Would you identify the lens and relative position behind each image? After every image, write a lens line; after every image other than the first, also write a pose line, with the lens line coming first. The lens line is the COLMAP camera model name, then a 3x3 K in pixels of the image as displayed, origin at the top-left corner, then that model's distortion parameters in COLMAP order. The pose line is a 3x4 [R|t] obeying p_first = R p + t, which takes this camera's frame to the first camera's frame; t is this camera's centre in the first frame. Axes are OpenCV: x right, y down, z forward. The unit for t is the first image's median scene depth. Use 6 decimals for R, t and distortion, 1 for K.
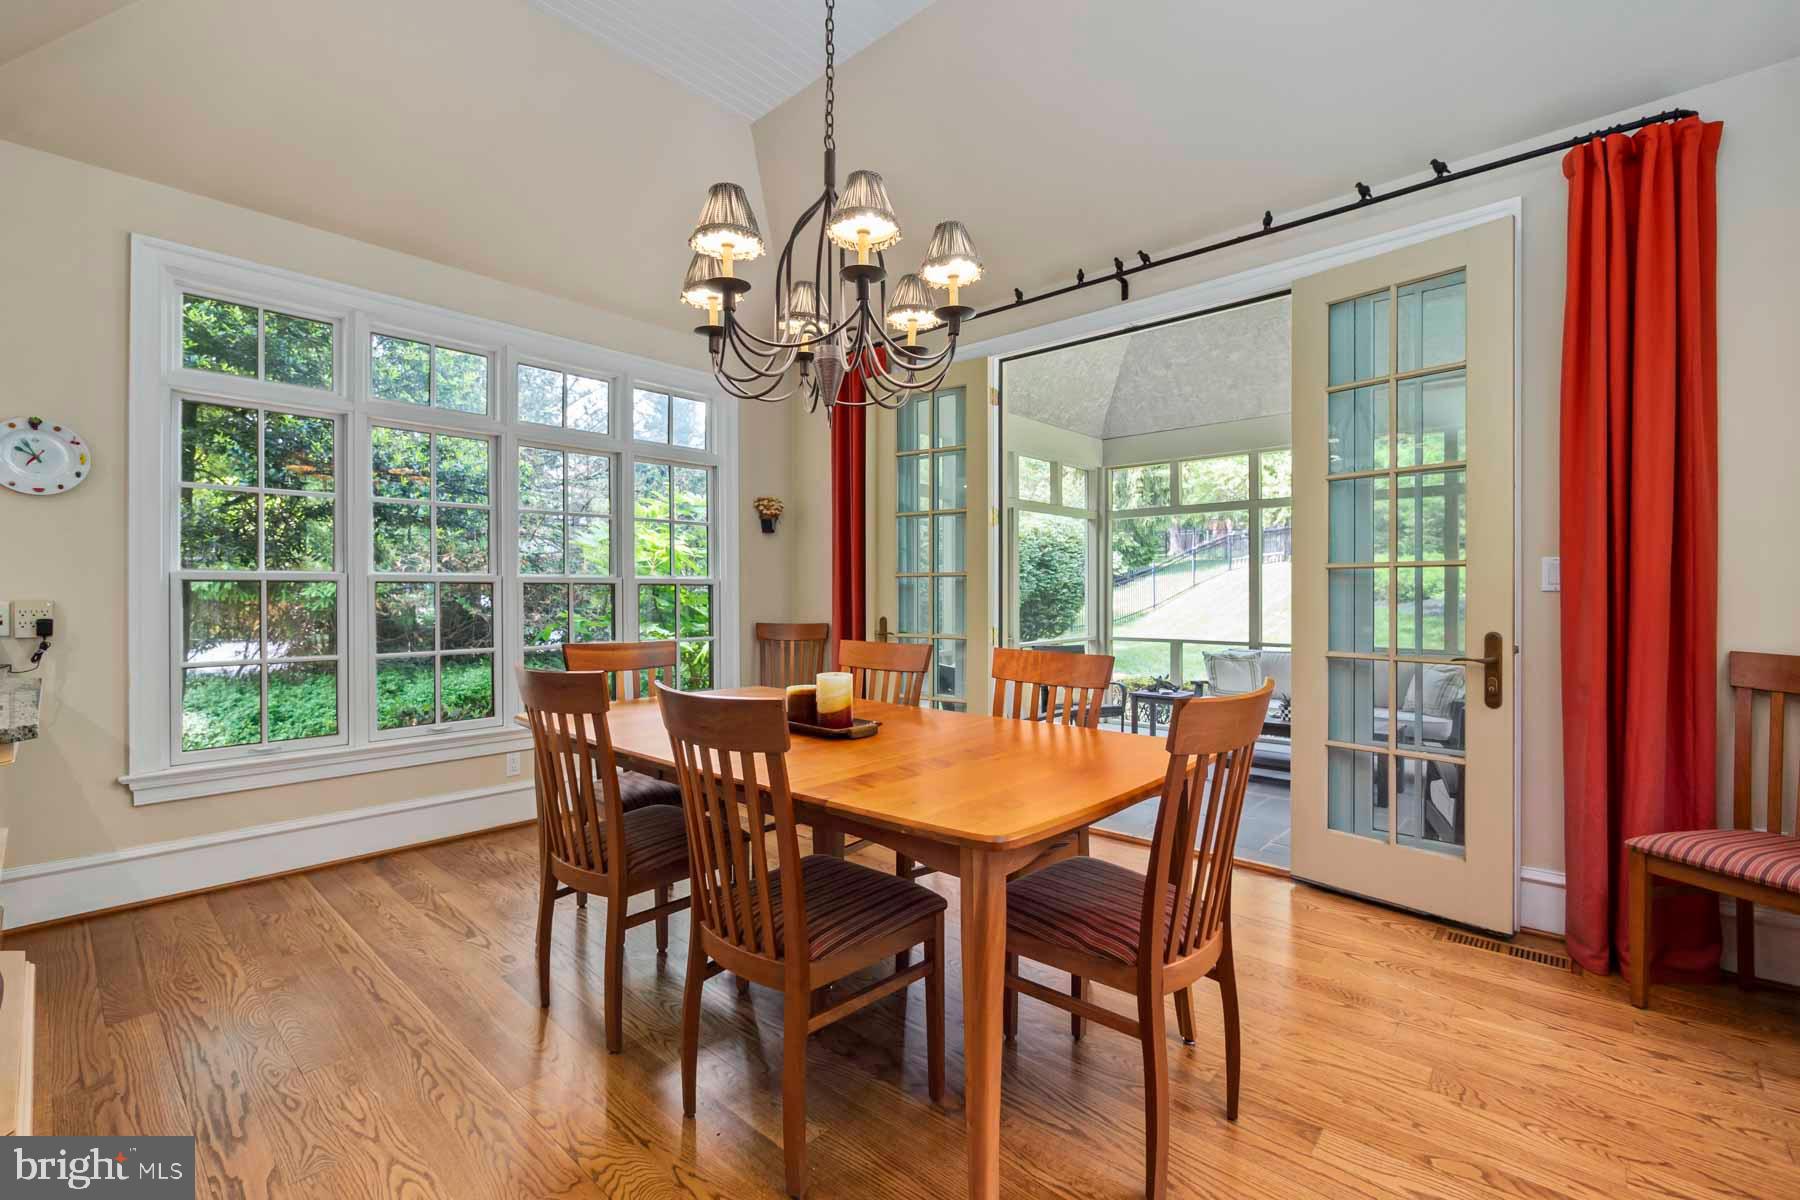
lens RADIAL K [[776.4, 0, 894.9], [0, 776.4, 587.8], [0, 0, 1]] dist [-0.002258, -0.000401]
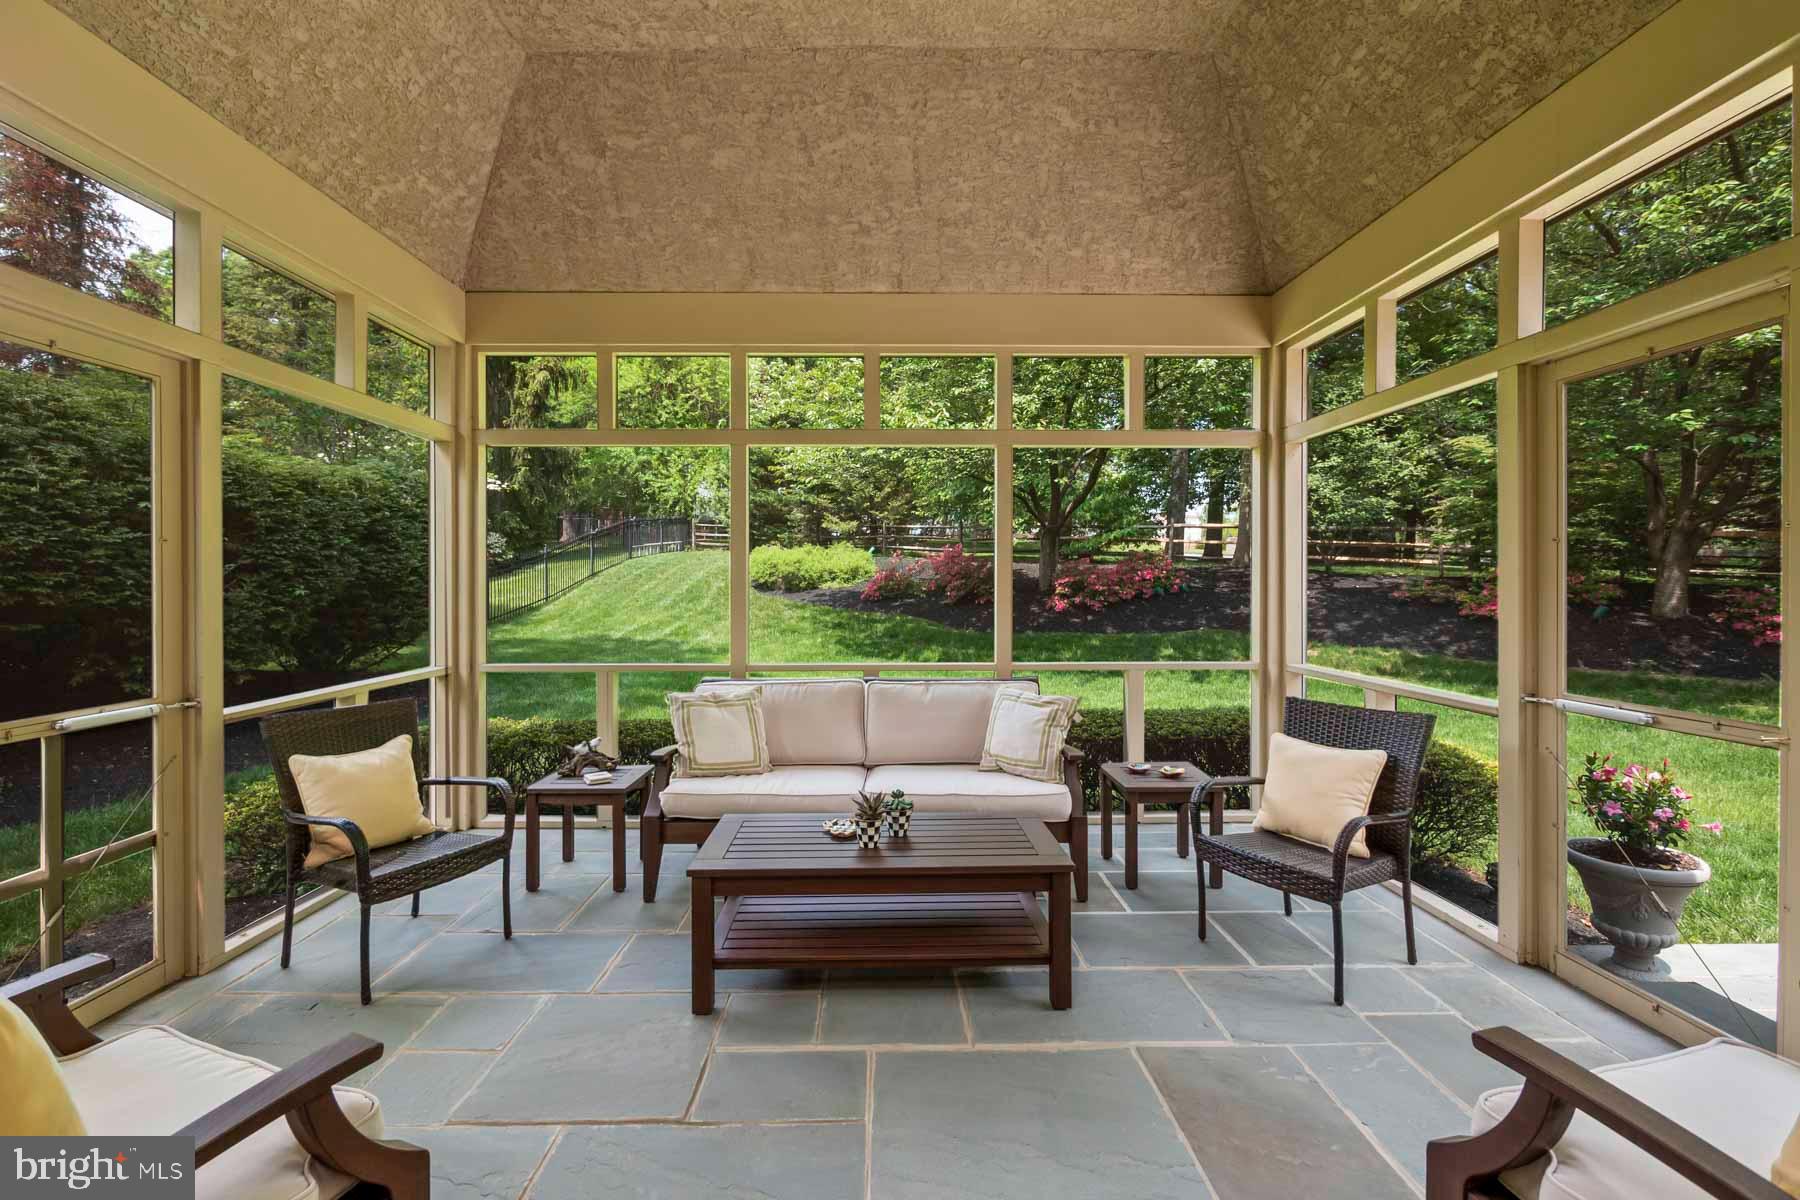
lens RADIAL K [[776.4, 0, 894.9], [0, 776.4, 587.8], [0, 0, 1]] dist [-0.002258, -0.000401]
pose [[0.732059, -0.001538, 0.681240, 0.133103], [-0.007223, 0.999924, 0.010019, 0.003643], [-0.681203, -0.012255, 0.731992, 0.452152]]
